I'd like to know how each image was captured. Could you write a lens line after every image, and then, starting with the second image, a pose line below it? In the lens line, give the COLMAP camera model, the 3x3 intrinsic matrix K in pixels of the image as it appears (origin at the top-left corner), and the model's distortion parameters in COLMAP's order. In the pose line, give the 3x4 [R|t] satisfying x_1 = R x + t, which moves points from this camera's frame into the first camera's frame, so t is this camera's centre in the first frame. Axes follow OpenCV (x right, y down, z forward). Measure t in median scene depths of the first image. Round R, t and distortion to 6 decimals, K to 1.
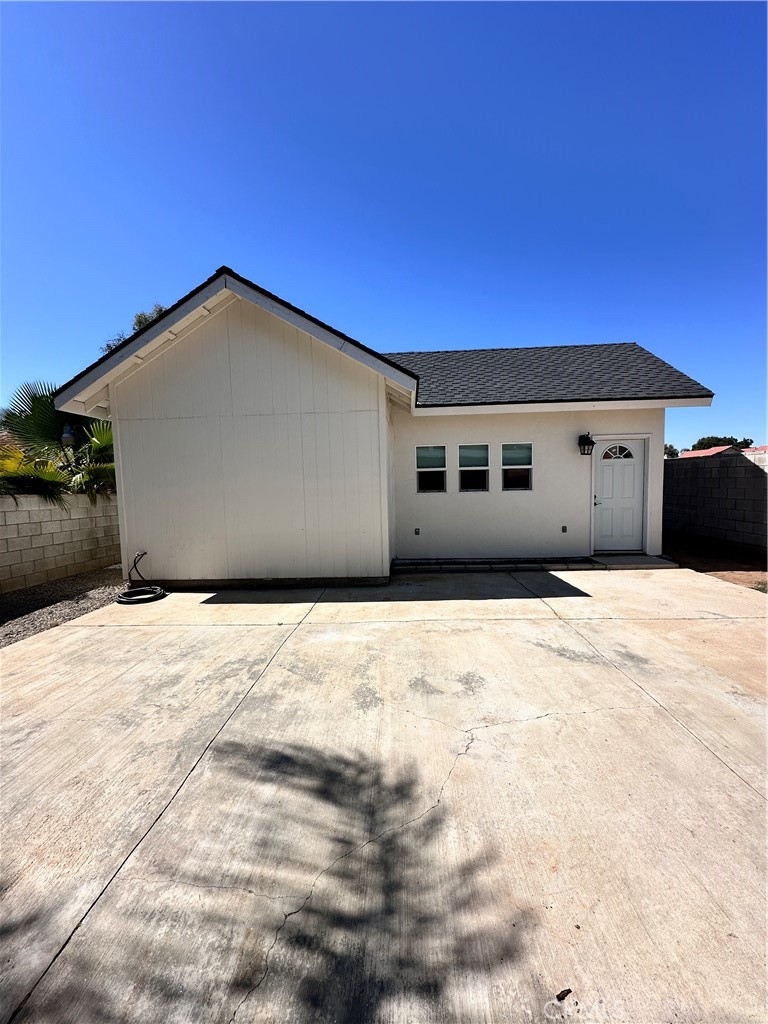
lens RADIAL K [[411.3, 0, 384.0], [0, 411.3, 512.0], [0, 0, 1]] dist [-0.000259, 0.000129]
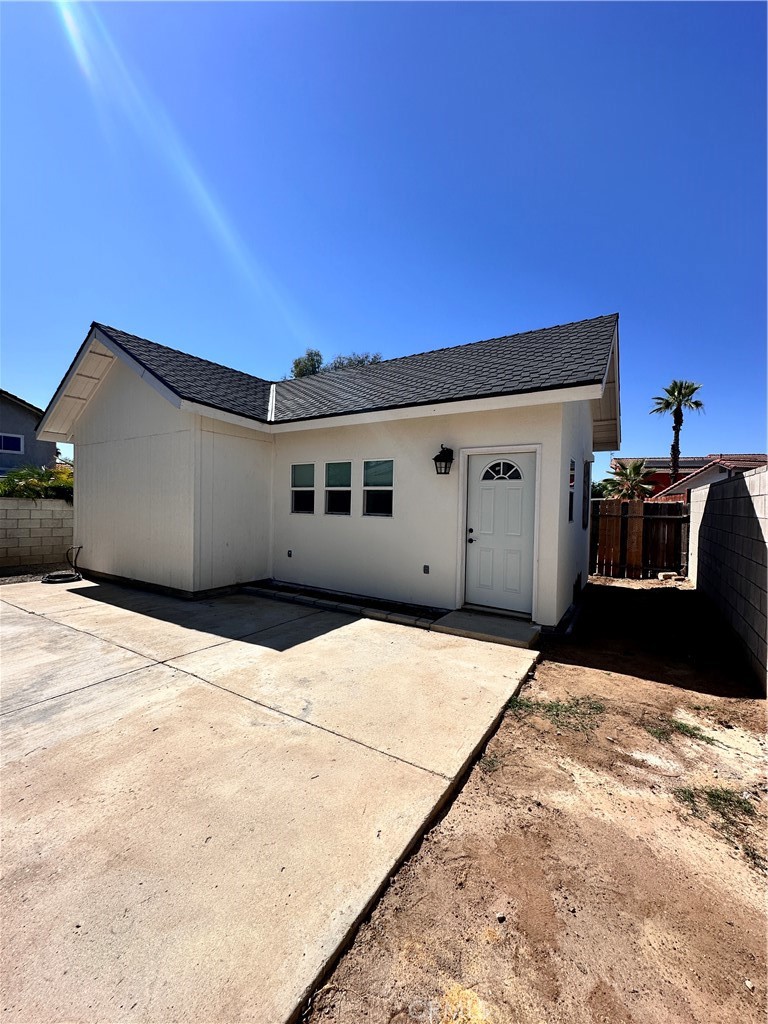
lens RADIAL K [[411.3, 0, 384.0], [0, 411.3, 512.0], [0, 0, 1]] dist [-0.000259, 0.000129]
pose [[0.867414, 0.051455, -0.494920, 0.749427], [-0.075819, 0.996692, -0.029261, -0.037412], [0.491777, 0.062905, 0.868446, 0.280863]]
